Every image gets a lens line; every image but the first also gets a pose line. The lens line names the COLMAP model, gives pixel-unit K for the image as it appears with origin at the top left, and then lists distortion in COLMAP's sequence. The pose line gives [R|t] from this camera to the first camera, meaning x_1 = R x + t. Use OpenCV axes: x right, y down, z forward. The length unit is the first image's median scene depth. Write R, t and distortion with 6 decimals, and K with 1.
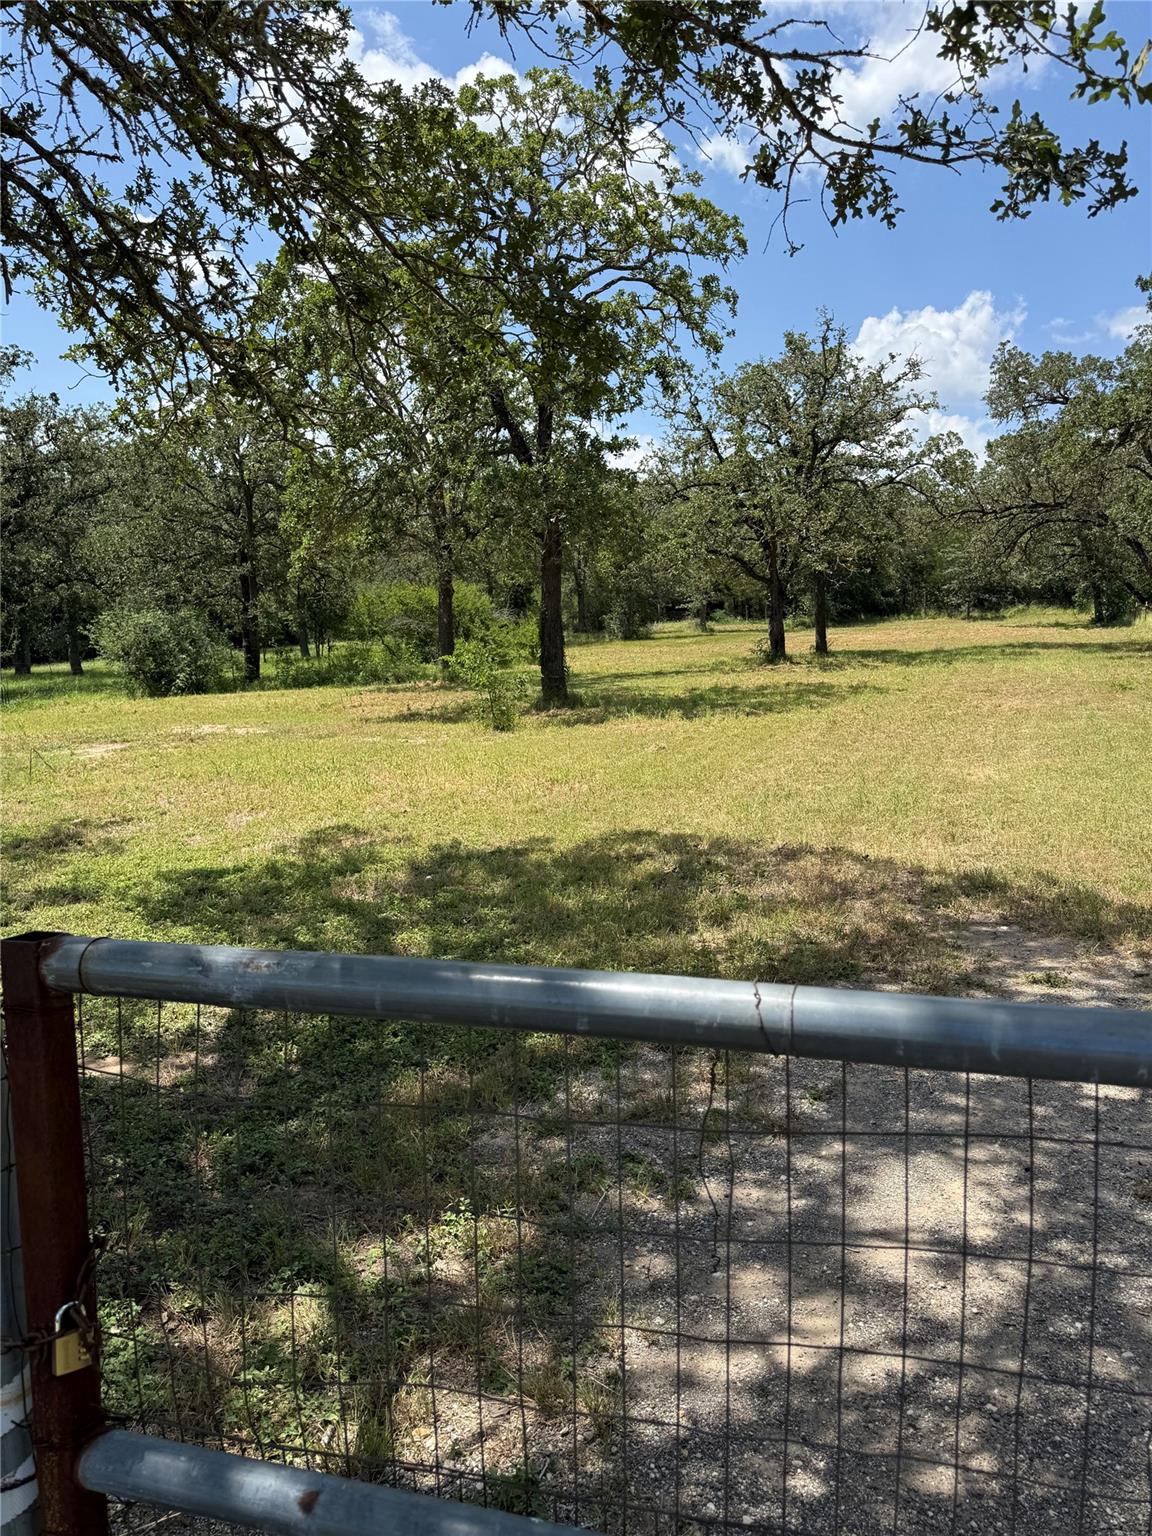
lens RADIAL K [[1068.5, 0, 581.6], [0, 1068.5, 776.5], [0, 0, 1]] dist [0.143862, -0.254027]
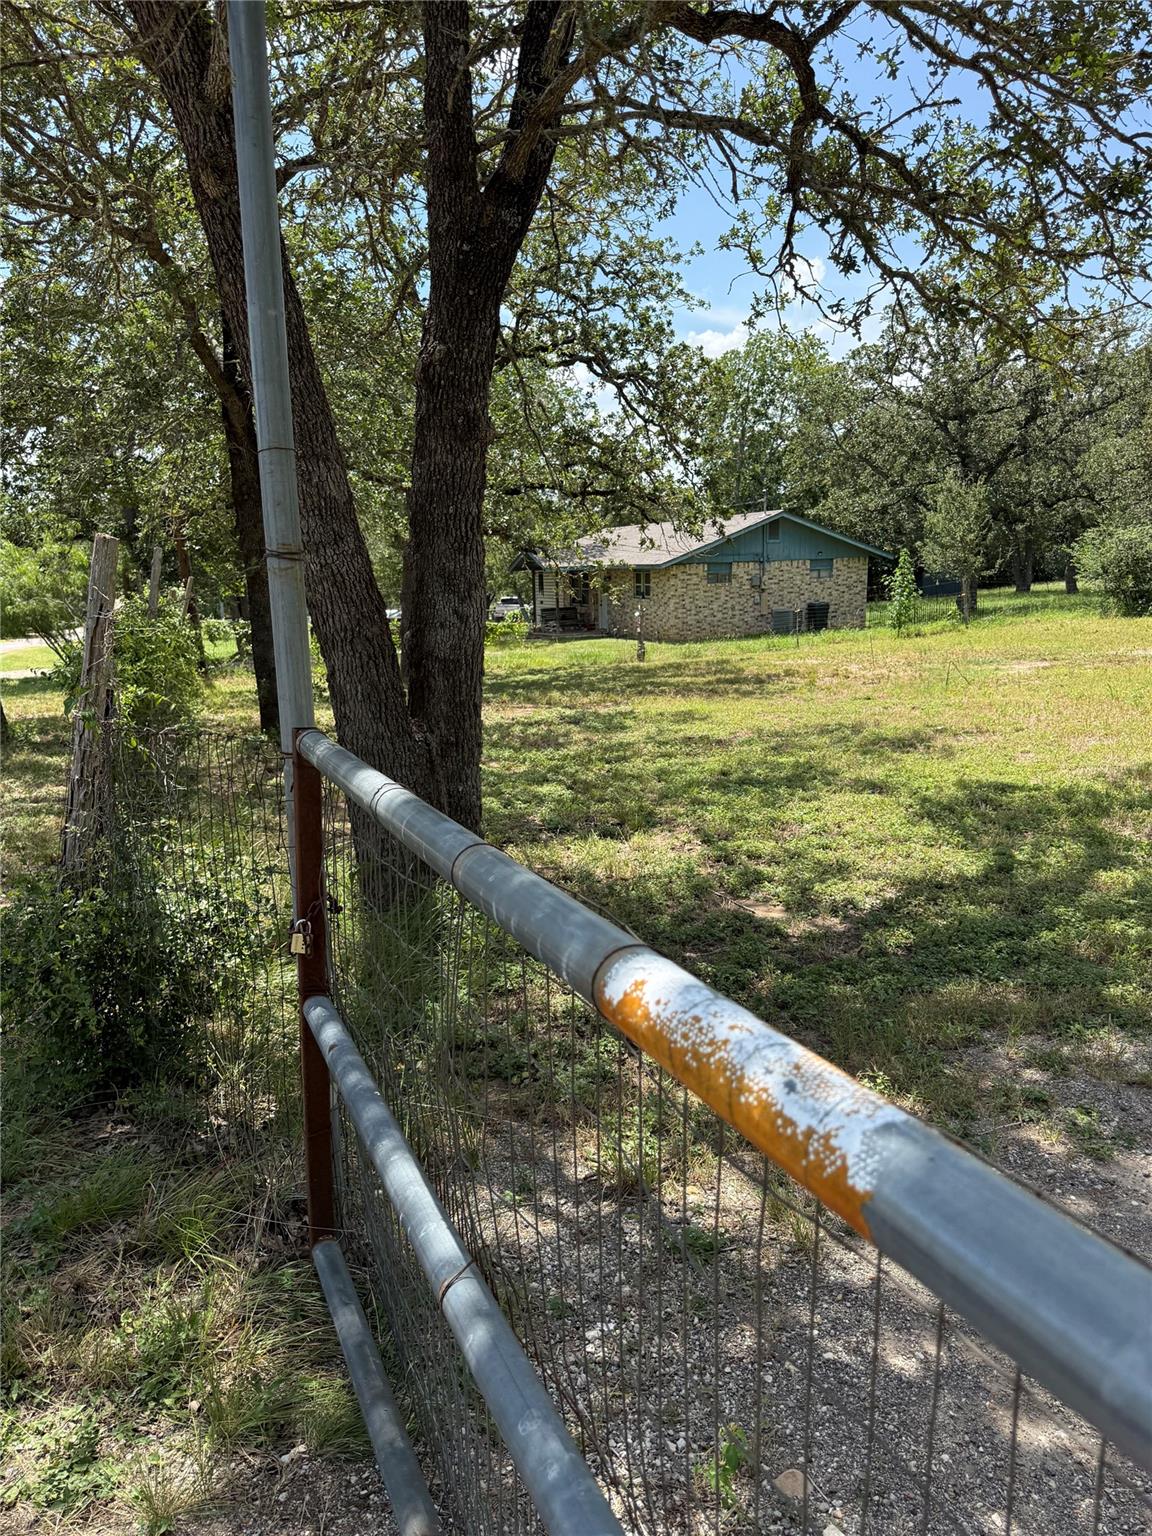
lens RADIAL K [[1094.2, 0, 576.0], [0, 1094.2, 768.0], [0, 0, 1]] dist [0.067412, -0.115244]
pose [[0.638228, 0.129516, -0.758875, 0.062823], [-0.081115, 0.991573, 0.101012, -0.000621], [0.765562, -0.002912, 0.643355, 0.005157]]
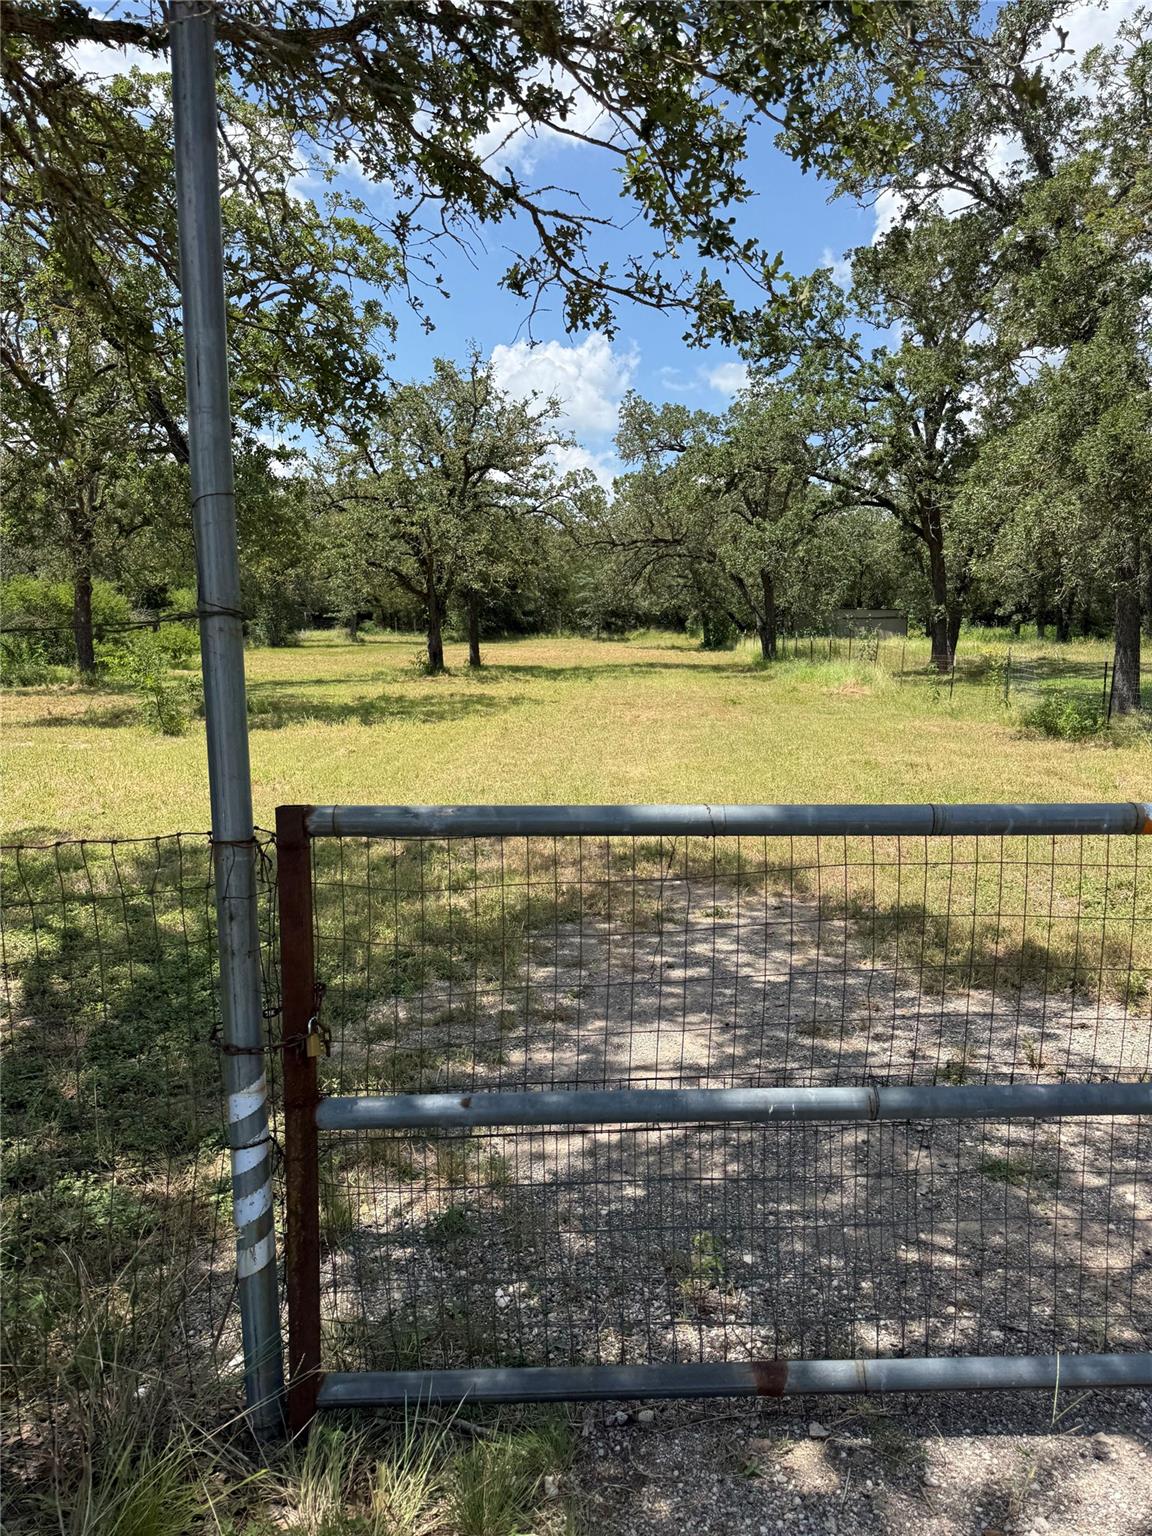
lens RADIAL K [[1071.3, 0, 579.1], [0, 1071.3, 775.9], [0, 0, 1]] dist [0.100832, -0.141509]
pose [[0.946856, -0.009373, 0.321521, -0.030066], [0.013173, 0.999867, -0.009648, 0.005958], [-0.321388, 0.013371, 0.946853, -0.037578]]
